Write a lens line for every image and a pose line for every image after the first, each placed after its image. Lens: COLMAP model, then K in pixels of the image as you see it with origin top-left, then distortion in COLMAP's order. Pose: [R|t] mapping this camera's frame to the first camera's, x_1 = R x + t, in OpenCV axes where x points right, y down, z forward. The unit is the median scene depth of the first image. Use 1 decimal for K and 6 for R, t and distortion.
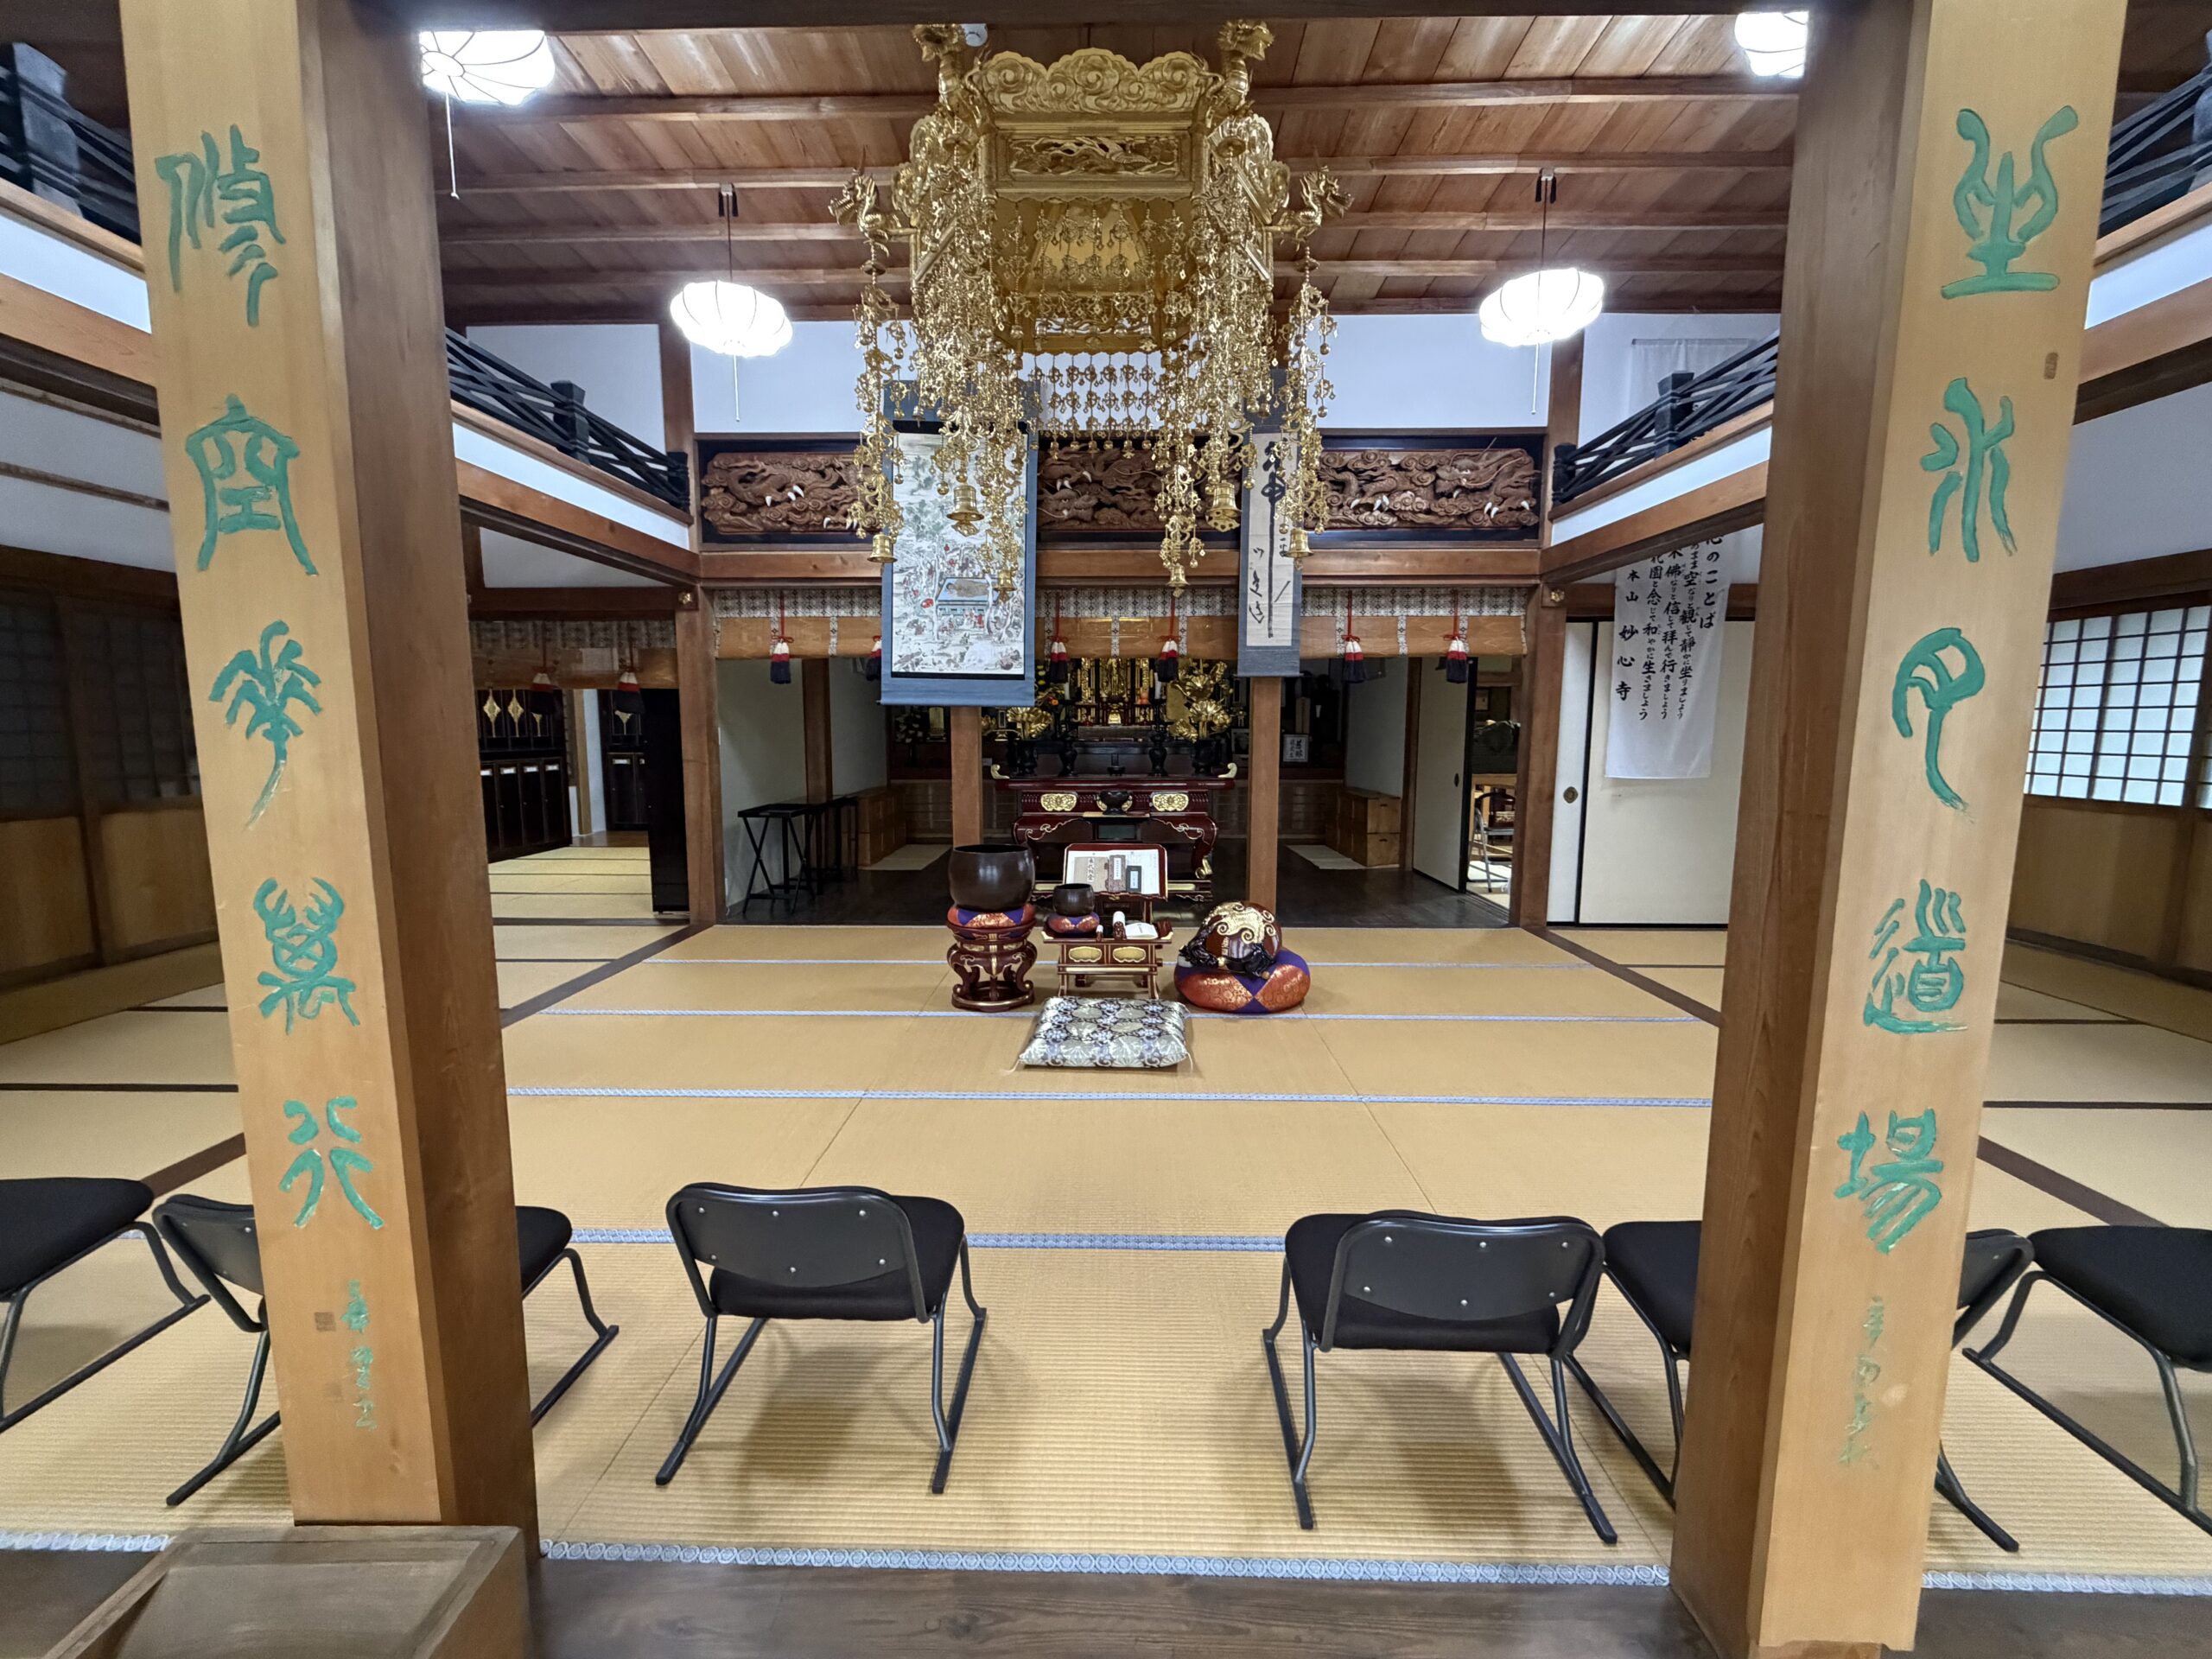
lens RADIAL K [[881.9, 0, 1106.0], [0, 881.9, 829.5], [0, 0, 1]] dist [0.018016, -0.000231]
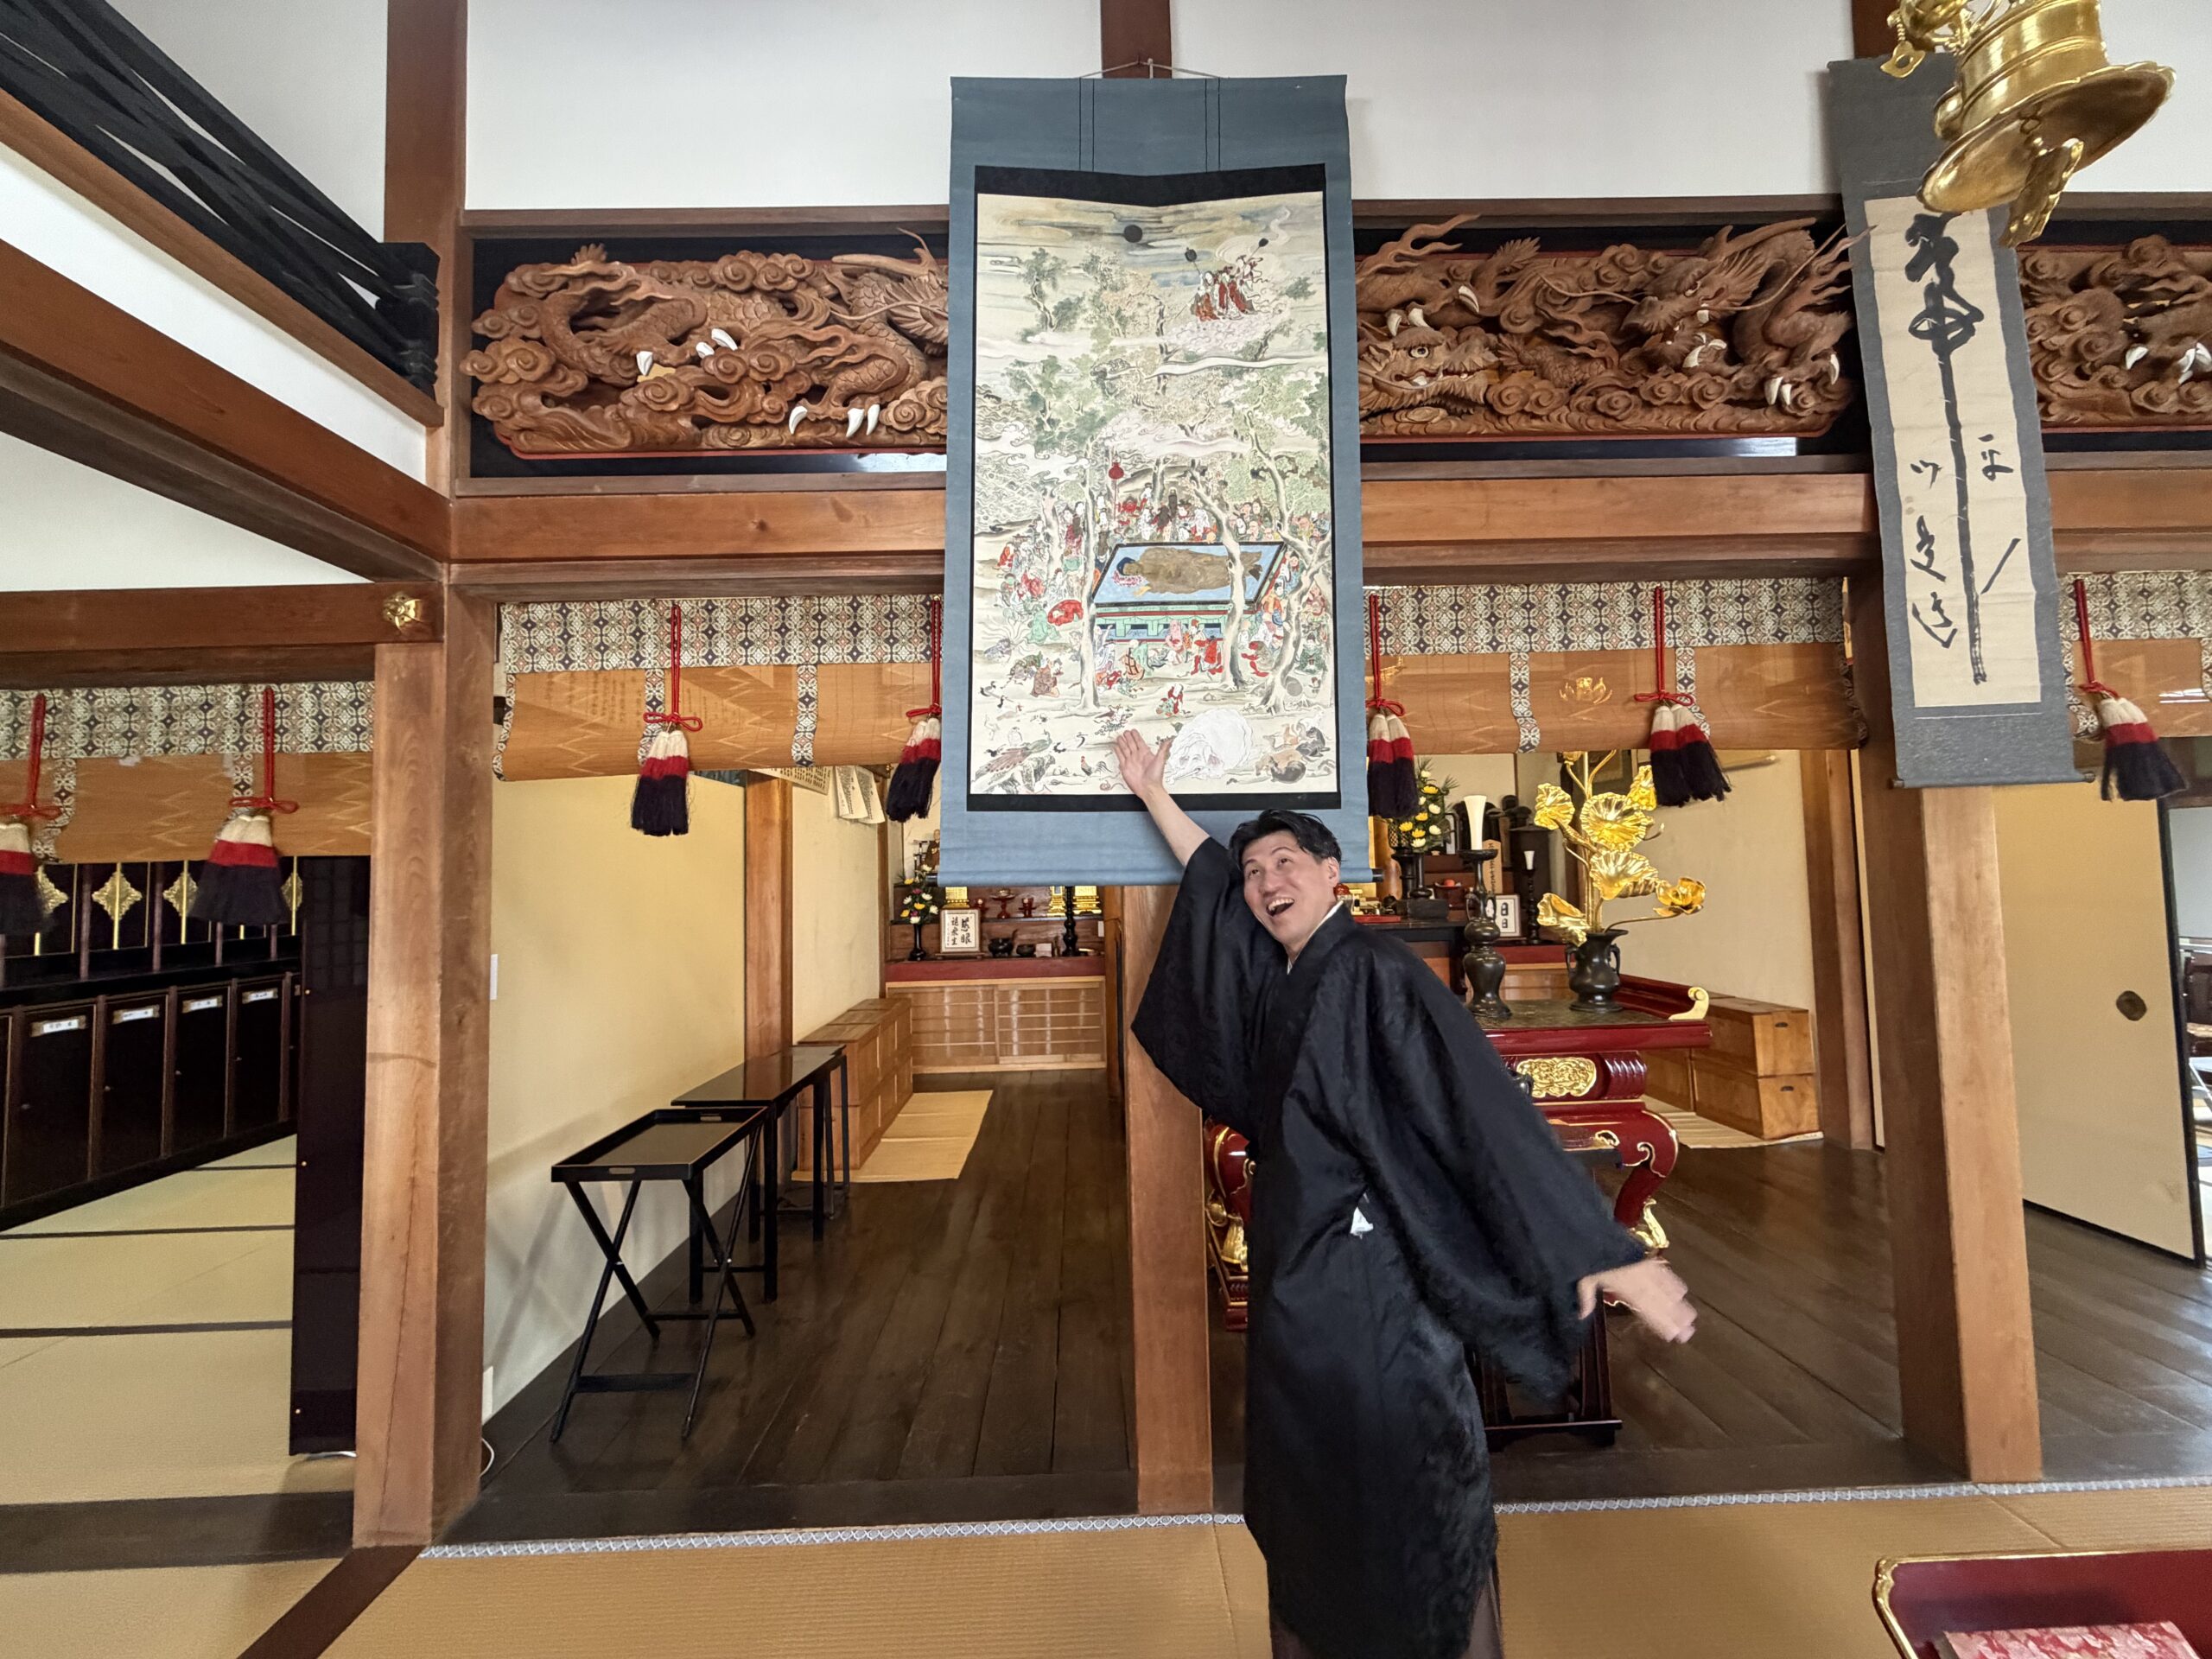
lens RADIAL K [[881.9, 0, 1106.0], [0, 881.9, 829.5], [0, 0, 1]] dist [0.018016, -0.000231]
pose [[0.998601, -0.021759, 0.048187, -0.205649], [0.029188, 0.986800, -0.159293, -0.105759], [-0.044084, 0.160477, 0.986055, 0.647644]]
